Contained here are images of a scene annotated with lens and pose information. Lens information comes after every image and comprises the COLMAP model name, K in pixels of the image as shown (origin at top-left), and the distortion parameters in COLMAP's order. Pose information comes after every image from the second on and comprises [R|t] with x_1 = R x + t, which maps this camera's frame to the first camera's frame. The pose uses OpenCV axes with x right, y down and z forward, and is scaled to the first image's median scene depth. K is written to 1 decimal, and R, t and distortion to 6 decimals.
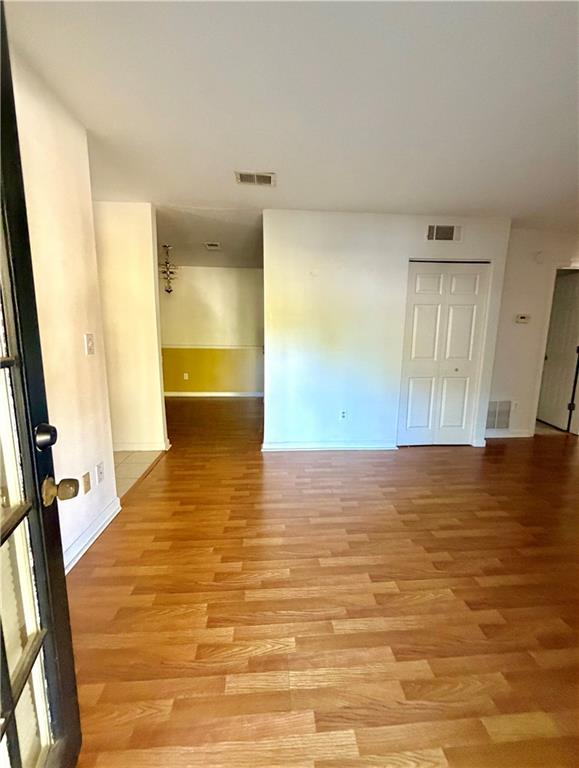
lens RADIAL K [[304.3, 0, 286.3], [0, 304.3, 382.0], [0, 0, 1]] dist [-0.007627, 0.001450]
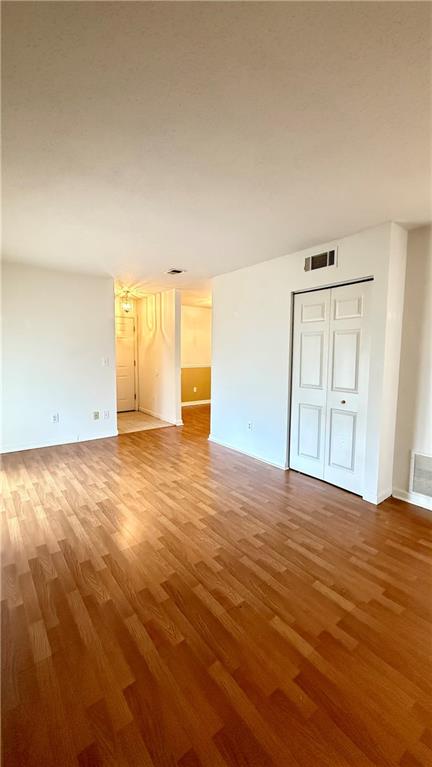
lens RADIAL K [[303.7, 0, 218.1], [0, 303.7, 380.7], [0, 0, 1]] dist [-0.003159, -0.000266]
pose [[0.567778, 0.073194, -0.819921, 1.060429], [-0.145268, 0.989316, -0.012279, -0.035666], [0.810263, 0.126080, 0.572345, 0.183925]]
